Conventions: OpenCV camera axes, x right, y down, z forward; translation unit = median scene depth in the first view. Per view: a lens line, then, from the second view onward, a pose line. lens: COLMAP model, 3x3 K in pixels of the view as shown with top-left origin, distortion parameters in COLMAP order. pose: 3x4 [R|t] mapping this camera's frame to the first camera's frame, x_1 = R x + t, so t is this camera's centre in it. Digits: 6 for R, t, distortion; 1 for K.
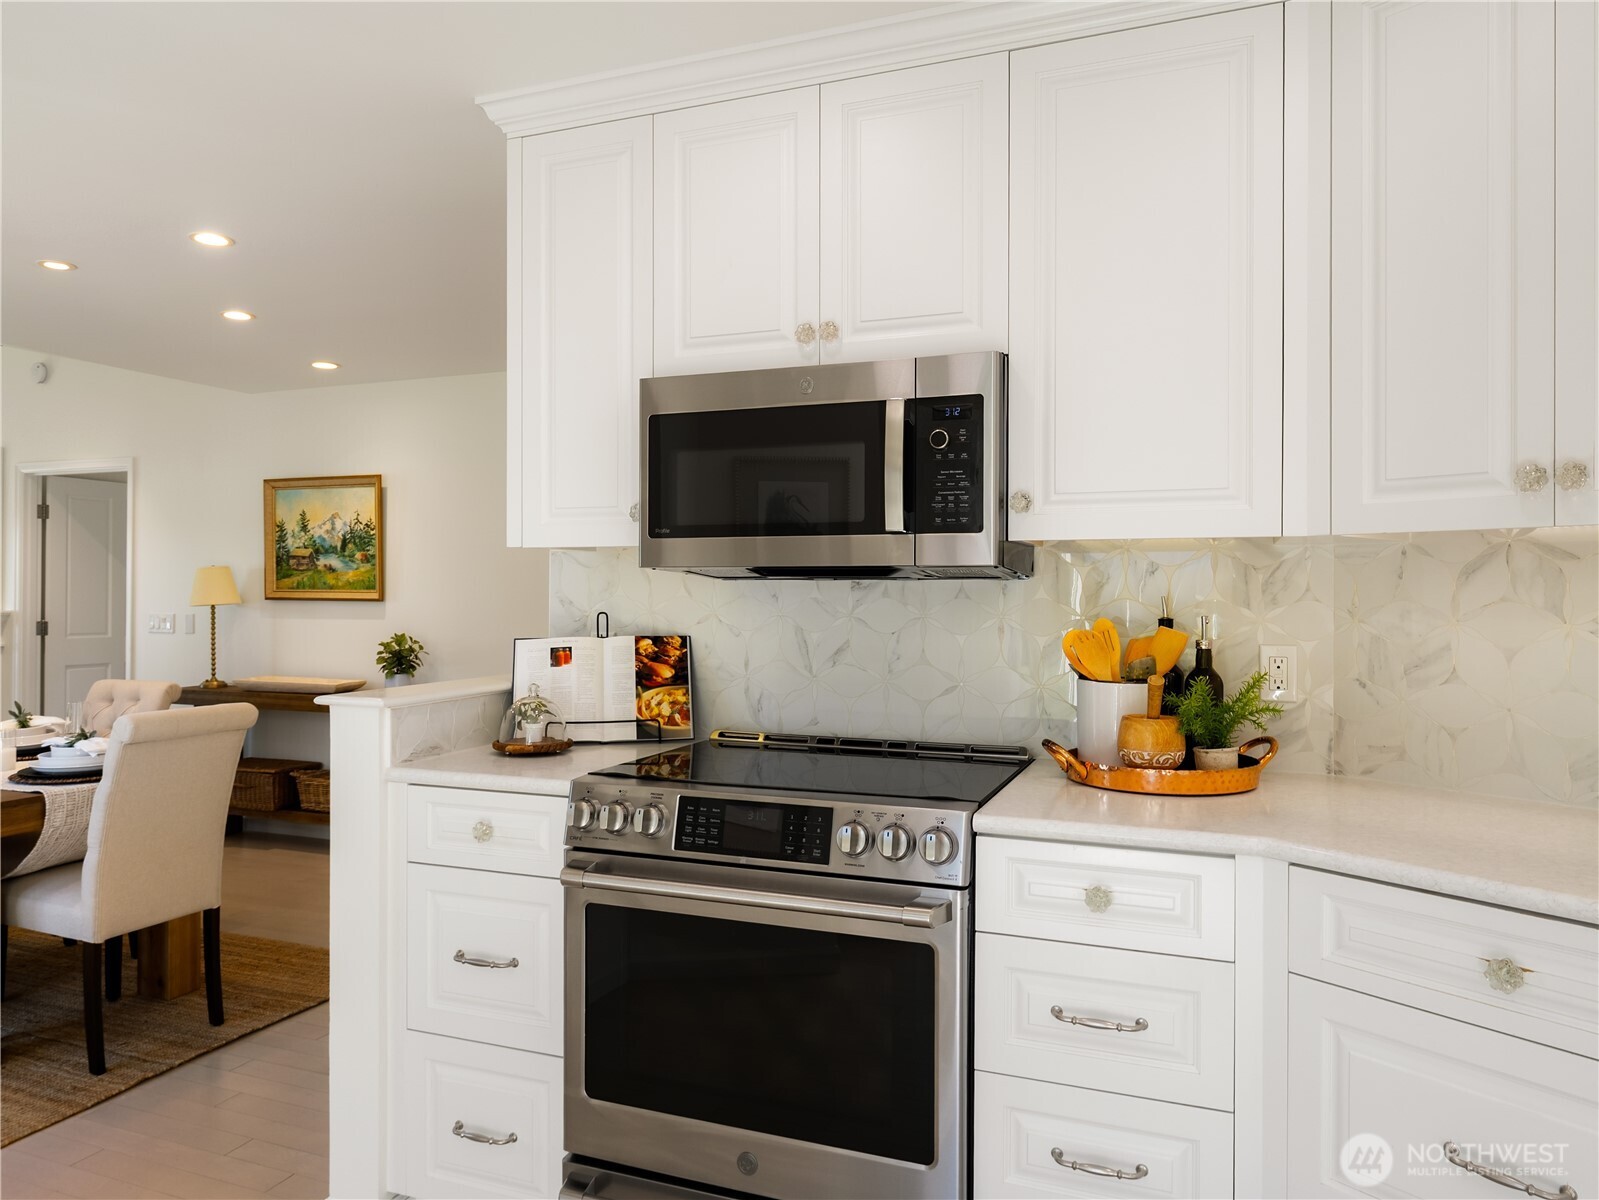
lens RADIAL K [[1068.9, 0, 799.5], [0, 1068.9, 600.0], [0, 0, 1]] dist [-0.000746, -0.001684]
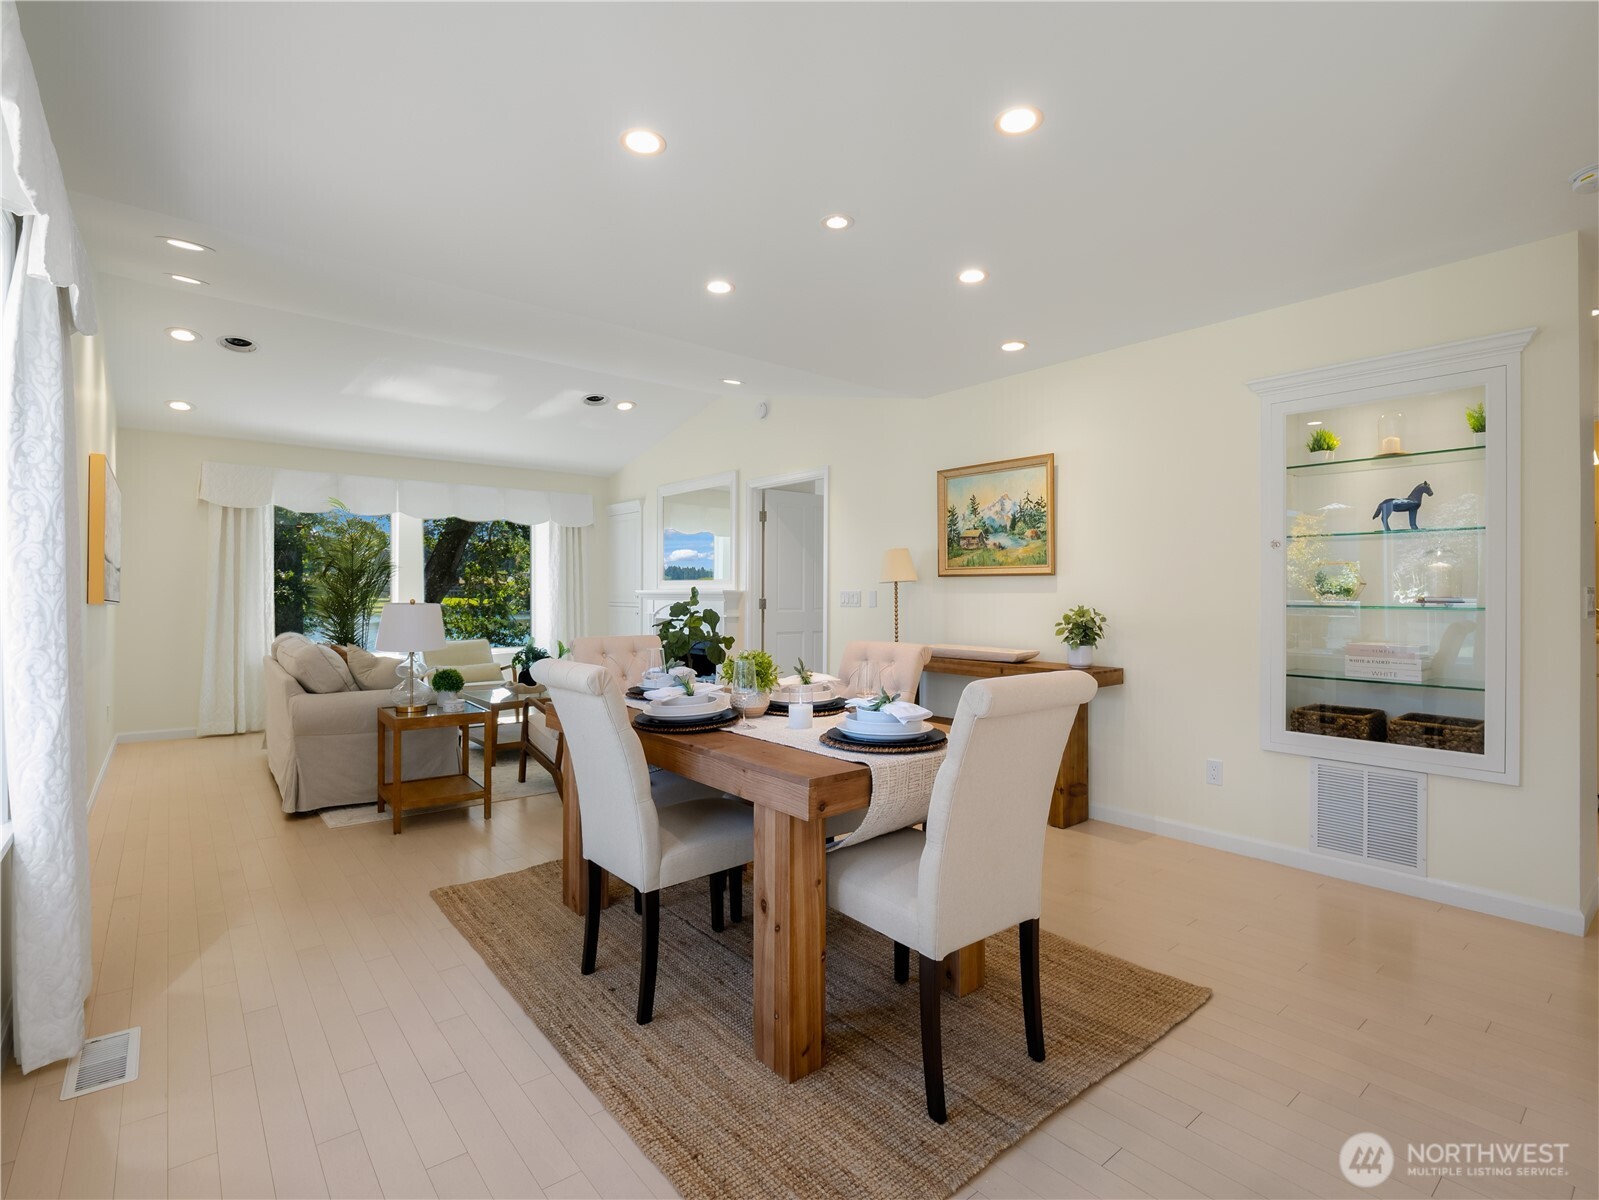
lens RADIAL K [[776.4, 0, 799.5], [0, 776.4, 600.0], [0, 0, 1]] dist [-0.016739, -0.001666]
pose [[0.869598, 0.001554, -0.493758, -0.228773], [-0.000781, 0.999998, 0.001772, 0.023591], [0.493760, -0.001156, 0.869597, 0.218224]]
